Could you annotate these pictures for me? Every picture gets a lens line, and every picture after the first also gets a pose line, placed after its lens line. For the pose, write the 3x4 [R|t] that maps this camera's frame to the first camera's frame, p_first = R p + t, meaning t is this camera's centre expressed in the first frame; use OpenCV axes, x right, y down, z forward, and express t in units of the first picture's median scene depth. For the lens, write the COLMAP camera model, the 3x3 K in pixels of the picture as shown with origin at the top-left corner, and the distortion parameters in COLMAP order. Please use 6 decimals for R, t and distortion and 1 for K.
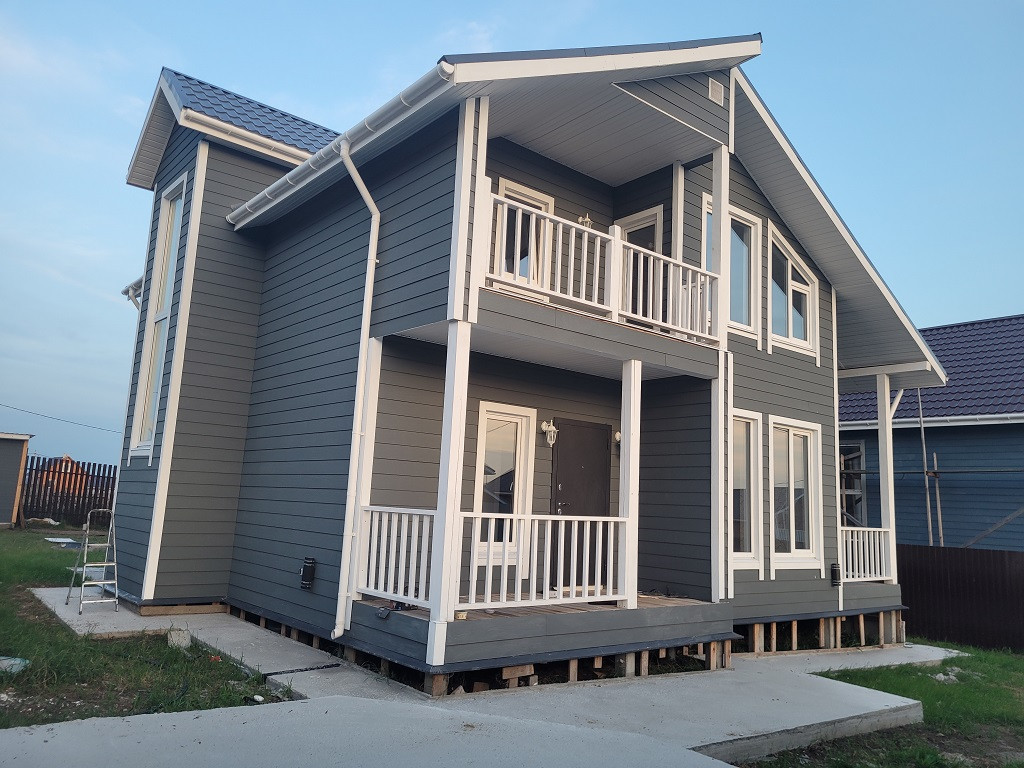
lens RADIAL K [[784.5, 0, 501.8], [0, 784.5, 384.3], [0, 0, 1]] dist [0.040121, -0.007886]
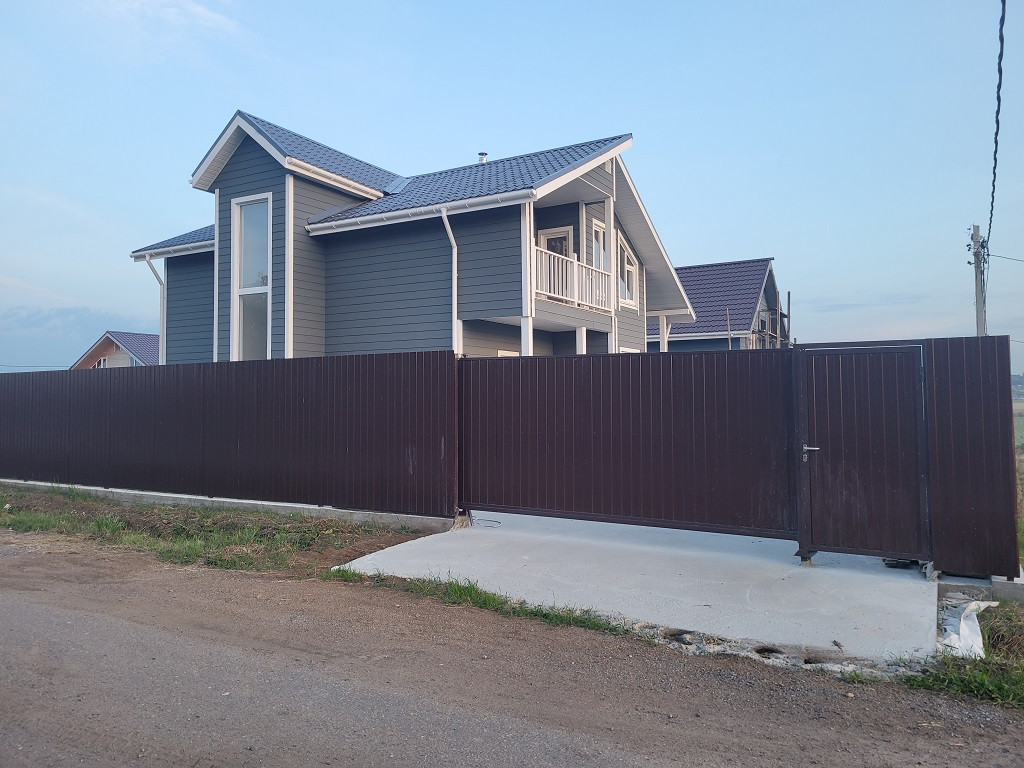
lens RADIAL K [[784.5, 0, 515.3], [0, 784.5, 381.2], [0, 0, 1]] dist [0.040121, -0.007886]
pose [[0.930551, -0.045469, 0.363327, -0.527895], [-0.001217, 0.991871, 0.127245, -0.111496], [-0.366159, -0.118851, 0.922931, -0.536741]]
